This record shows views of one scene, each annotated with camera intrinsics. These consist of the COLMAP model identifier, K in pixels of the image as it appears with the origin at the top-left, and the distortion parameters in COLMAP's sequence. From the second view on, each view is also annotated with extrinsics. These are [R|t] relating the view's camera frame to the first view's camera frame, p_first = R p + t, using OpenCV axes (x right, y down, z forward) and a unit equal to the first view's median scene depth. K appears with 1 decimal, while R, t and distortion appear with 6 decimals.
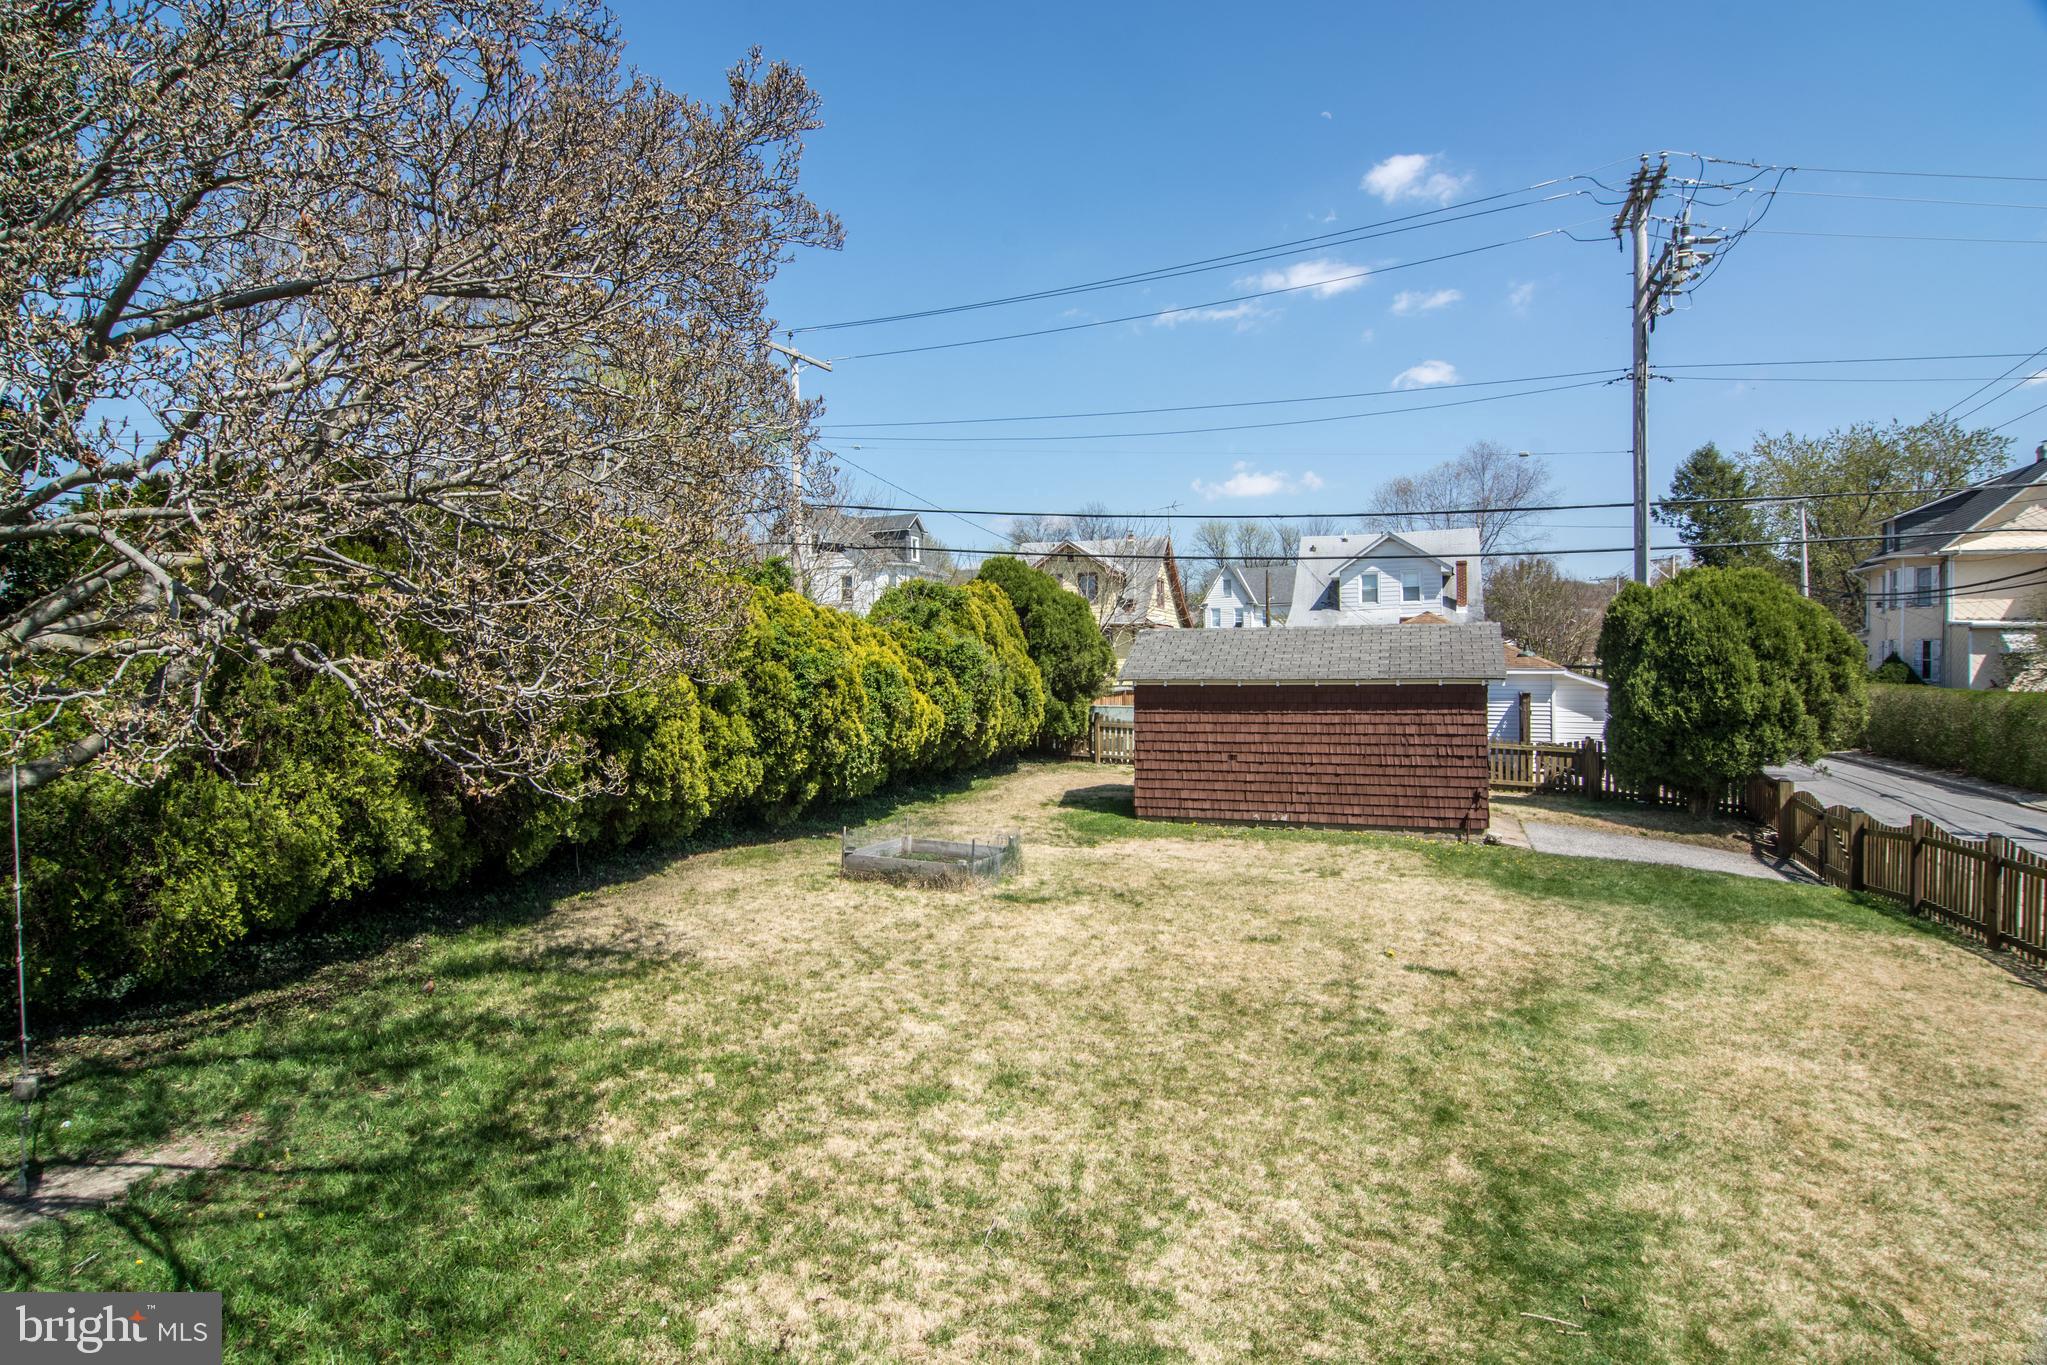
lens RADIAL K [[1101.6, 0, 1024.9], [0, 1101.6, 684.8], [0, 0, 1]] dist [-0.010946, -0.009235]
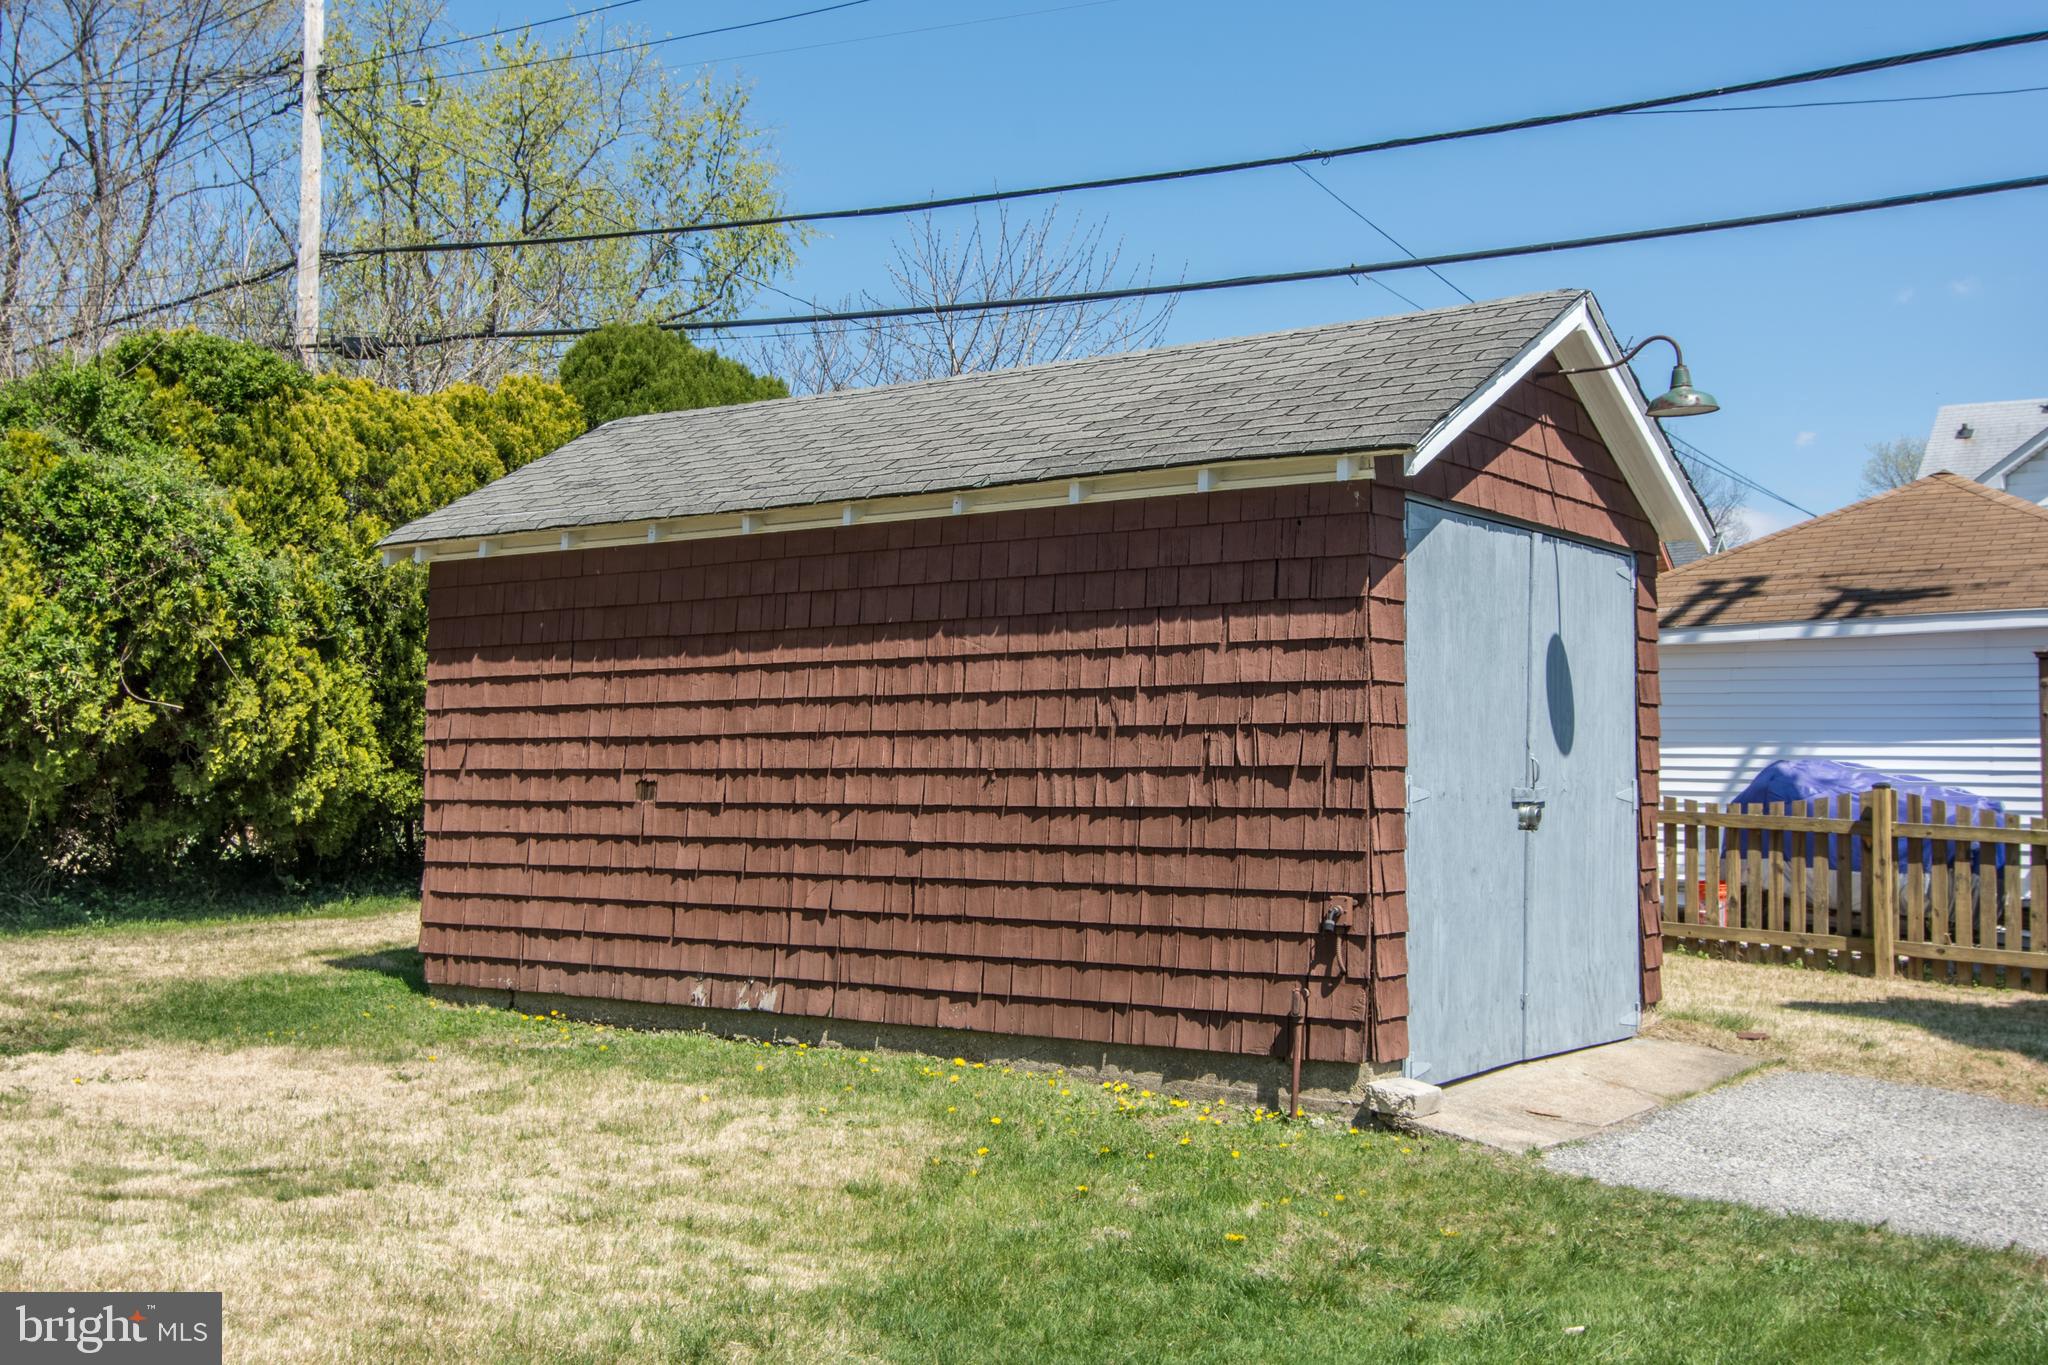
lens RADIAL K [[2089.7, 0, 1024.0], [0, 2089.7, 678.6], [0, 0, 1]] dist [0.021394, 0.000000]
pose [[0.975263, 0.003631, -0.221016, 0.426638], [-0.017114, 0.998104, -0.059119, 0.070419], [0.220382, 0.061439, 0.973477, 0.498695]]
